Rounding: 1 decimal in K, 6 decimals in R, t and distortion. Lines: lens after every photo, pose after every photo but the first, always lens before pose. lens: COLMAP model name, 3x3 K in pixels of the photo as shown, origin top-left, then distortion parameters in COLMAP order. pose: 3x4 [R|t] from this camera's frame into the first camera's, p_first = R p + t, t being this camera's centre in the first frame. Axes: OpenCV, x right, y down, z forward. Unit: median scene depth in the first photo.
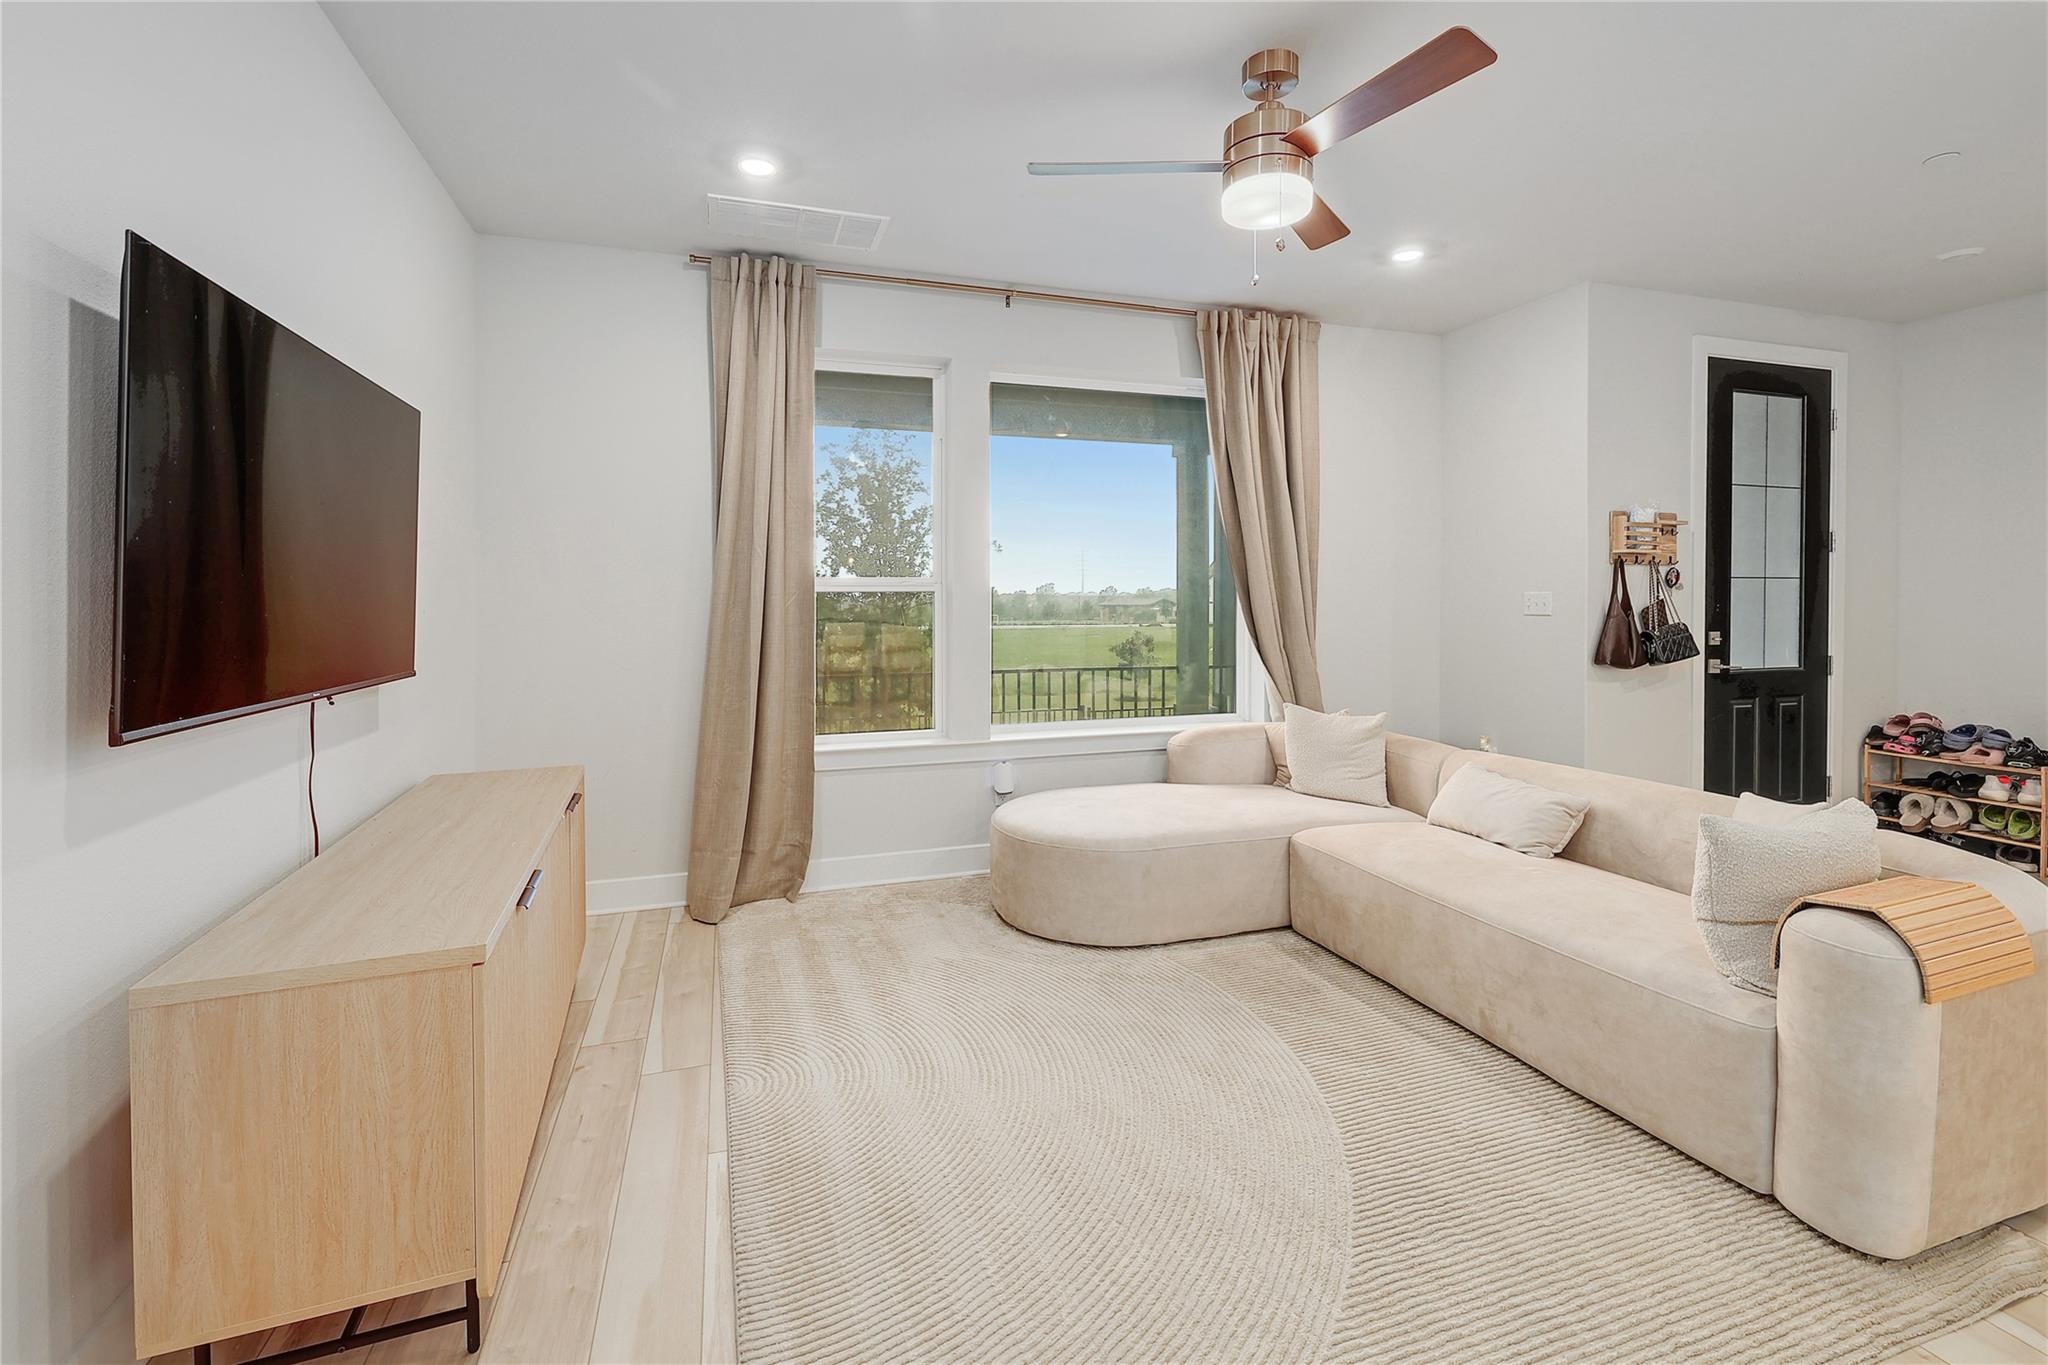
lens RADIAL K [[899.2, 0, 1015.9], [0, 899.2, 605.2], [0, 0, 1]] dist [-0.000066, -0.001040]
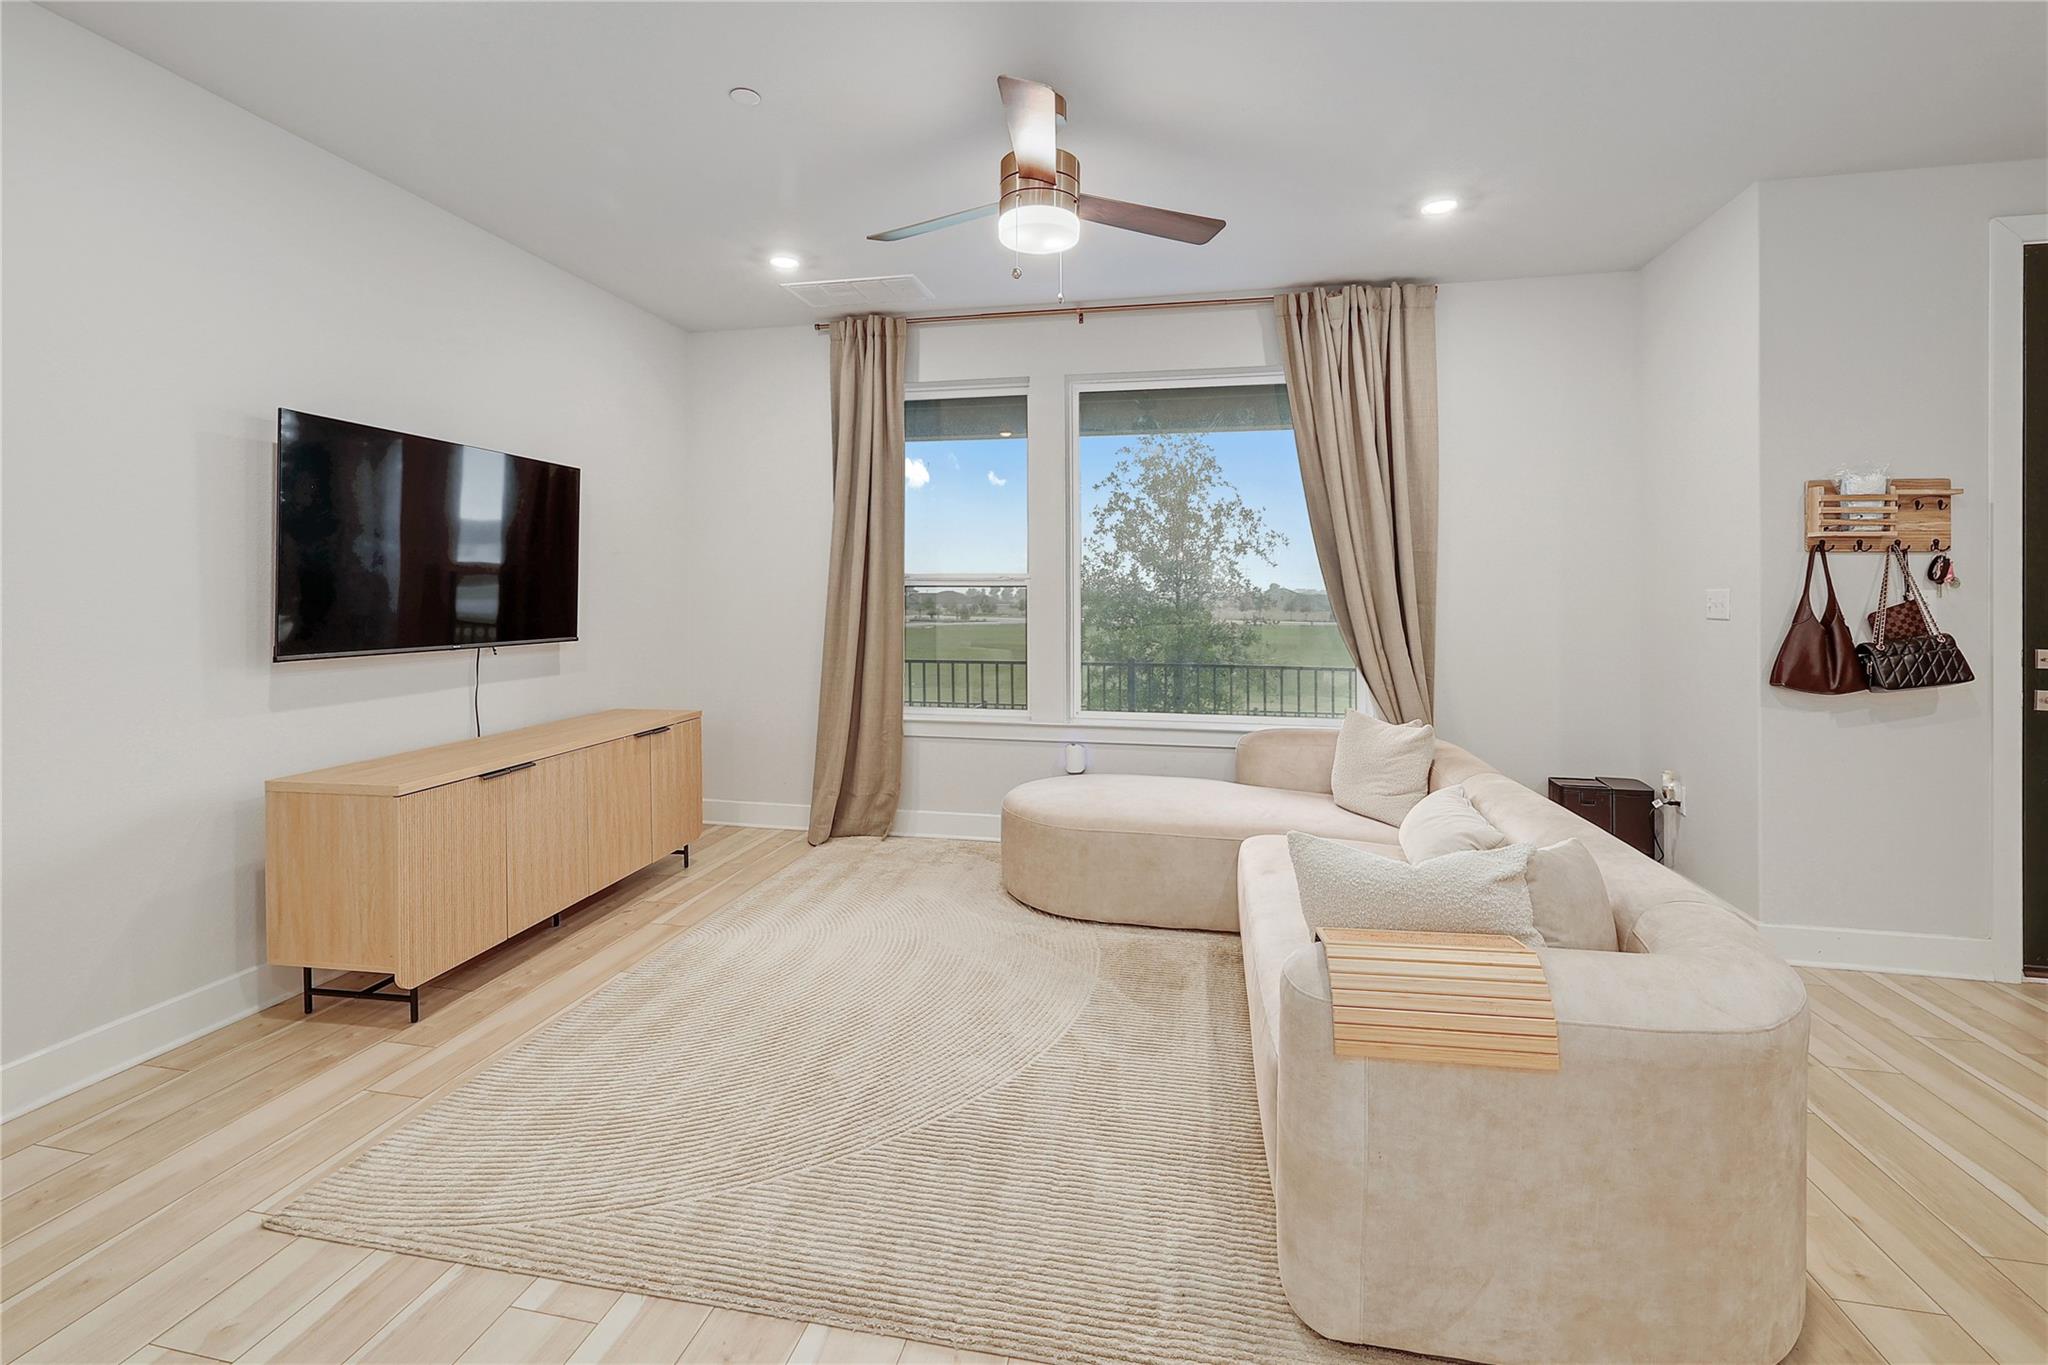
lens RADIAL K [[899.2, 0, 1009.5], [0, 899.2, 593.6], [0, 0, 1]] dist [-0.000066, -0.001040]
pose [[0.864646, 0.007153, -0.502331, 0.495341], [-0.010453, 0.999938, -0.003753, -0.001887], [0.502273, 0.008496, 0.864667, 0.027180]]
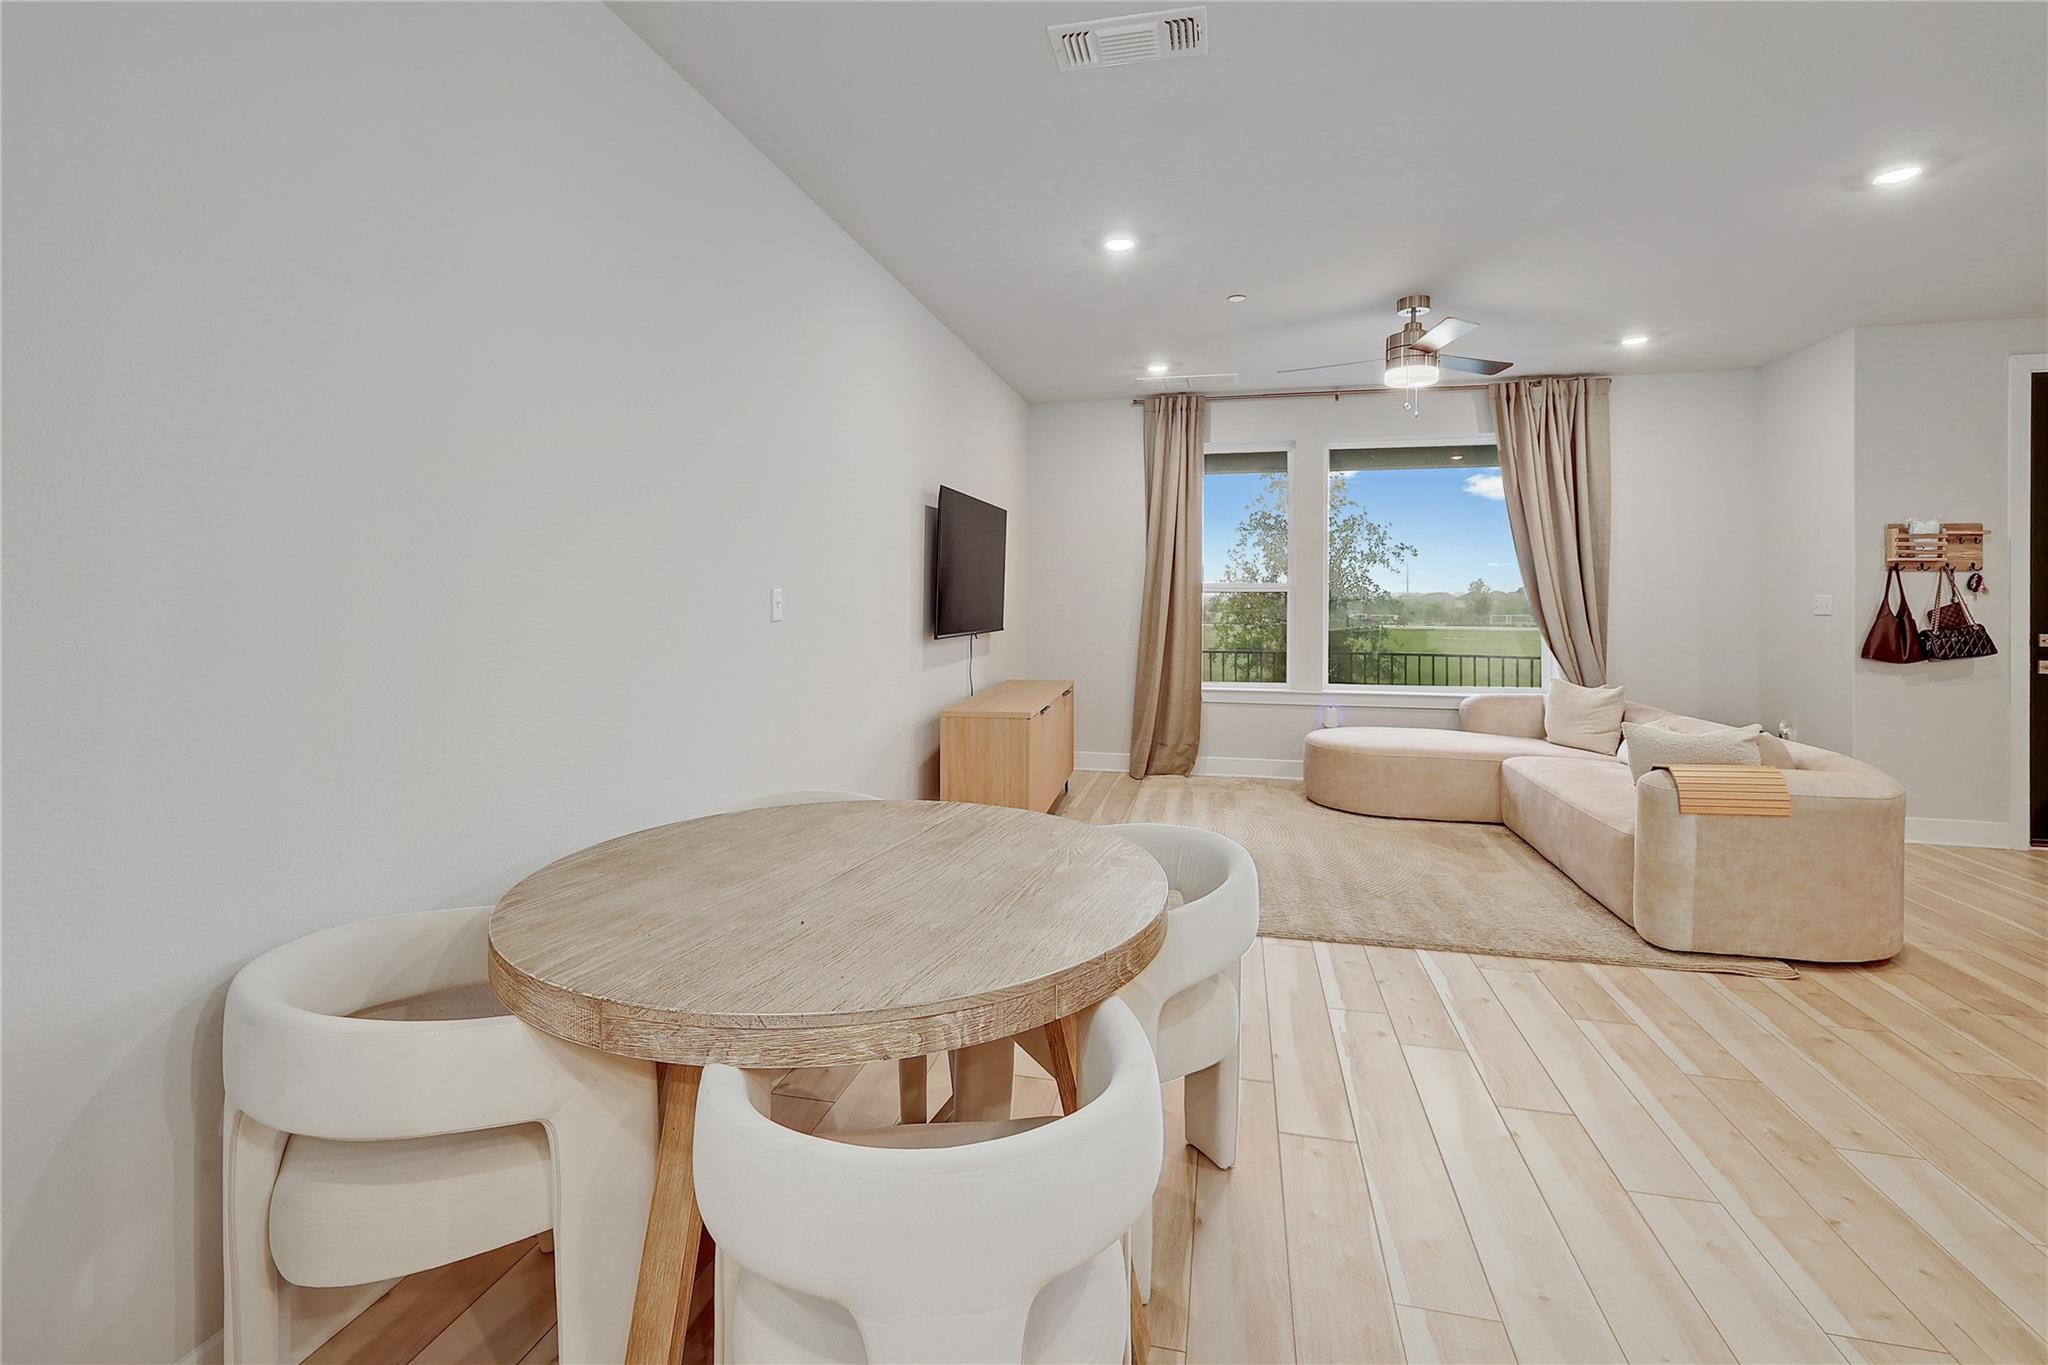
lens RADIAL K [[899.2, 0, 1010.0], [0, 899.2, 597.6], [0, 0, 1]] dist [-0.000066, -0.001040]
pose [[0.851742, 0.008257, -0.523897, 0.334159], [-0.010808, 0.999940, -0.001811, 0.002087], [0.523850, 0.007205, 0.851780, -0.582214]]
